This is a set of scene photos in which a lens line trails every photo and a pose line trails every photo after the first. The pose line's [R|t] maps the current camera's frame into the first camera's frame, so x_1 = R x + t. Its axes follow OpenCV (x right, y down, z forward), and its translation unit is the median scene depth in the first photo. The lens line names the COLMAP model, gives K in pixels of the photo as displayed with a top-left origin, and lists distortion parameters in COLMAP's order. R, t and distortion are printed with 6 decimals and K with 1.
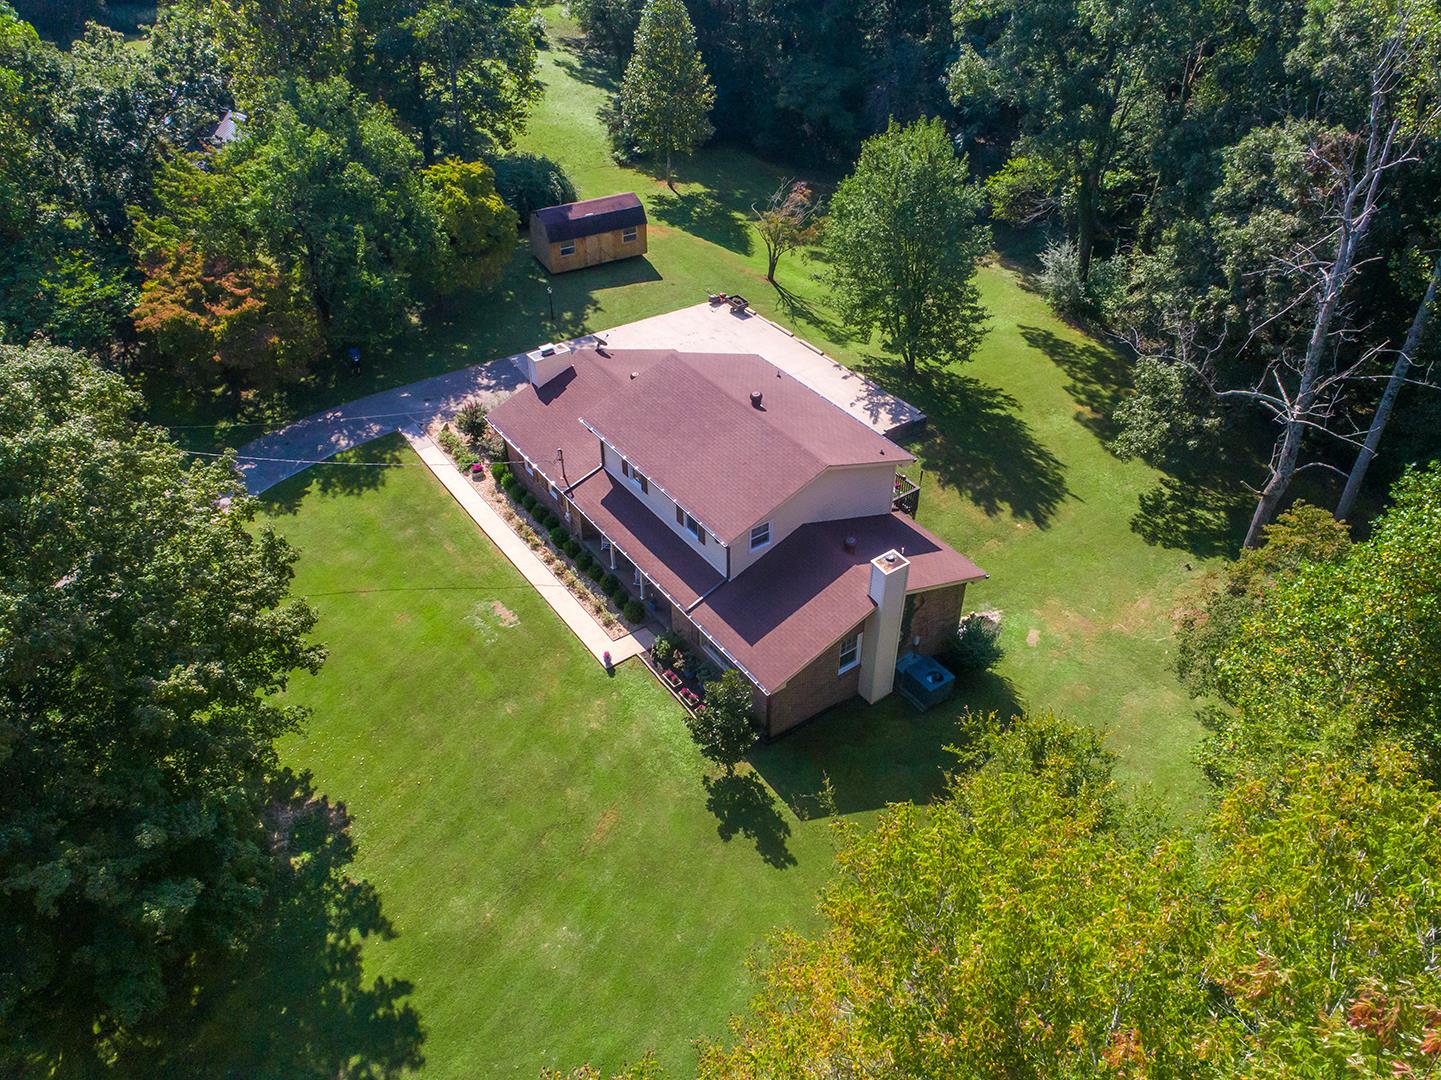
lens RADIAL K [[1093.9, 0, 718.1], [0, 1093.9, 534.7], [0, 0, 1]] dist [-0.015299, 0.006618]
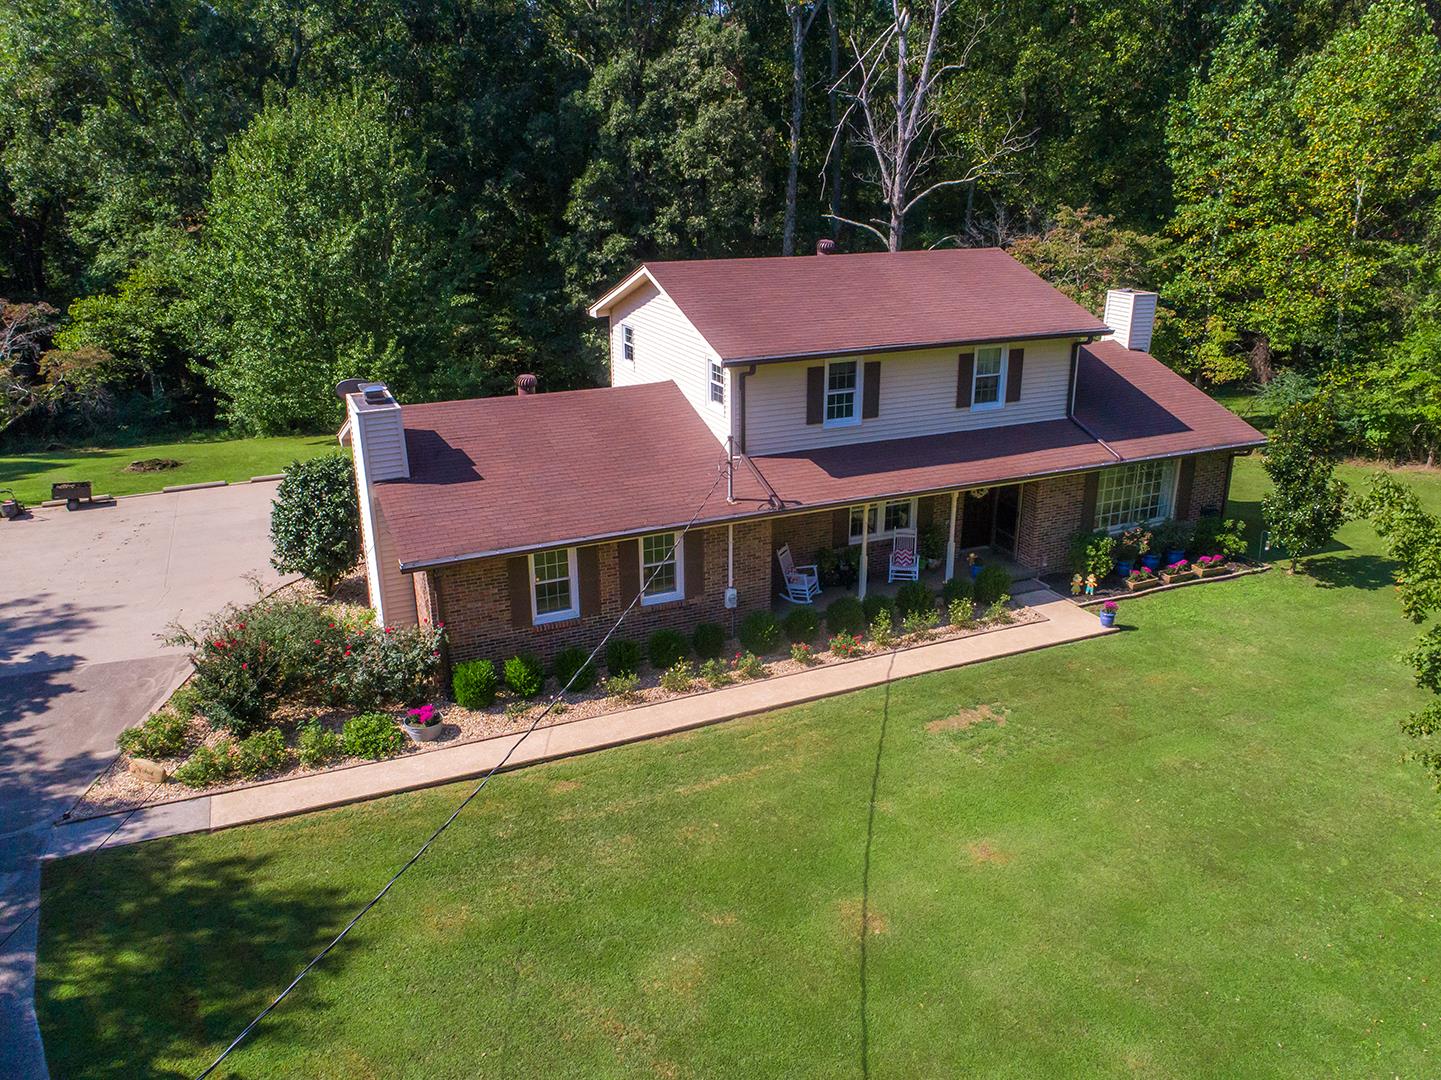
lens RADIAL K [[1093.9, 0, 718.1], [0, 1093.9, 534.7], [0, 0, 1]] dist [-0.015299, 0.006618]
pose [[0.199889, -0.320540, 0.925904, -0.546862], [0.609009, 0.780912, 0.138869, -0.103539], [-0.767563, 0.536125, 0.351307, 0.773598]]
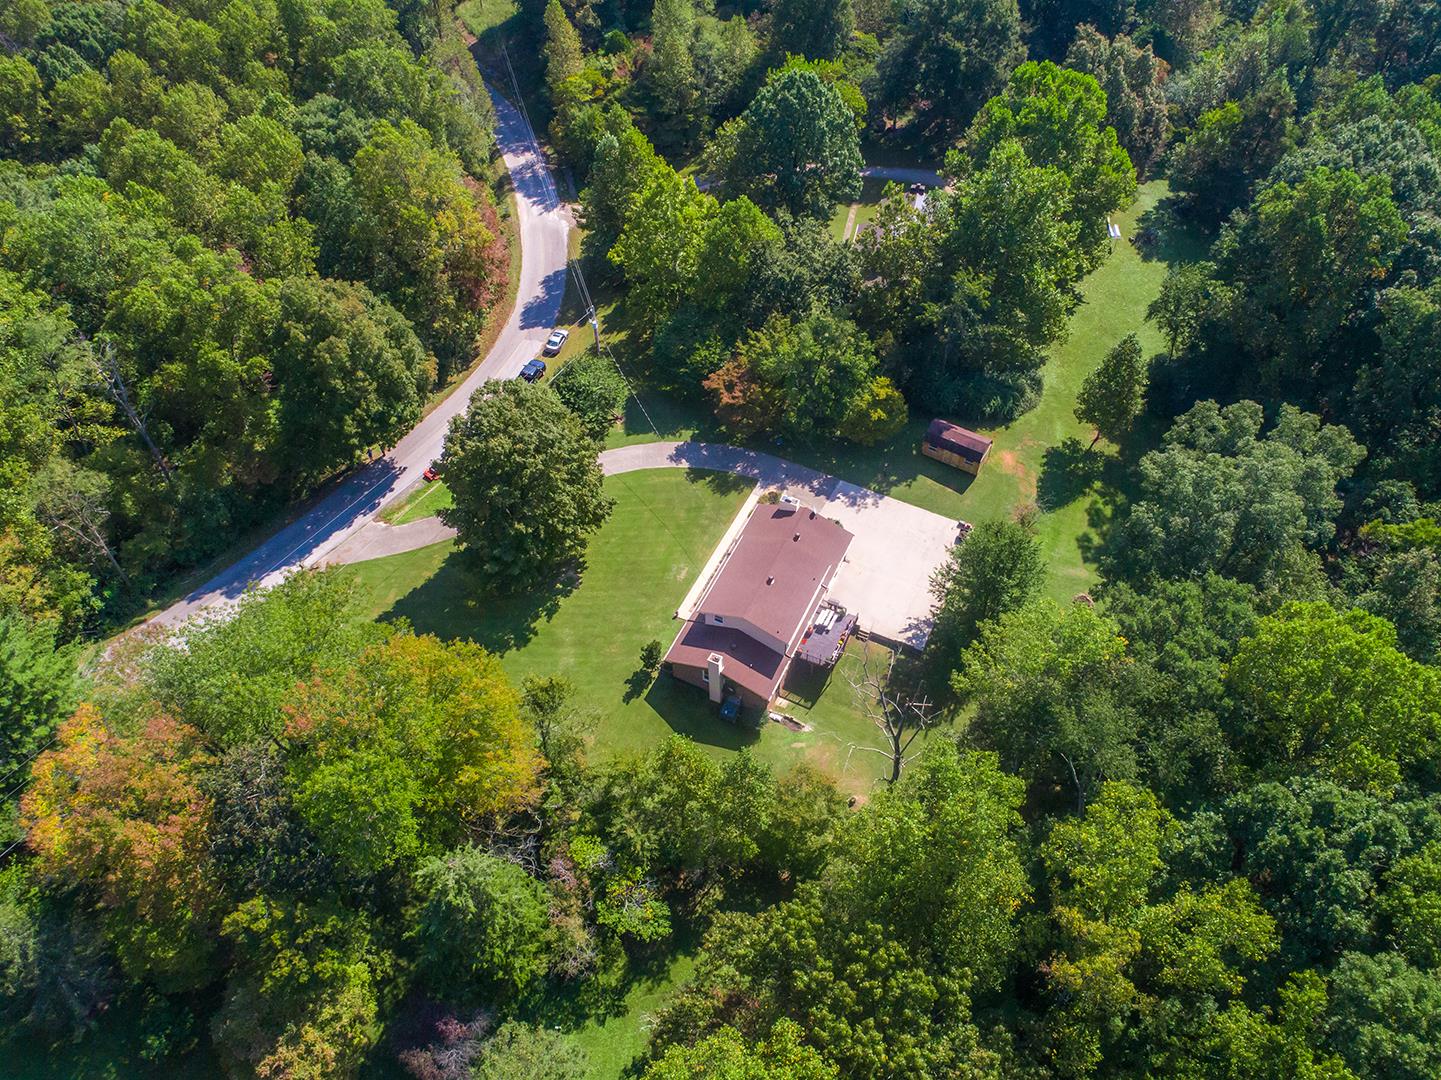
lens RADIAL K [[1095.8, 0, 722.3], [0, 1095.8, 533.9], [0, 0, 1]] dist [-0.004773, -0.004948]
pose [[0.491974, 0.654585, -0.574004, 1.083285], [-0.533663, 0.747663, 0.395226, -0.911517], [0.687870, 0.111884, 0.717159, -0.657060]]
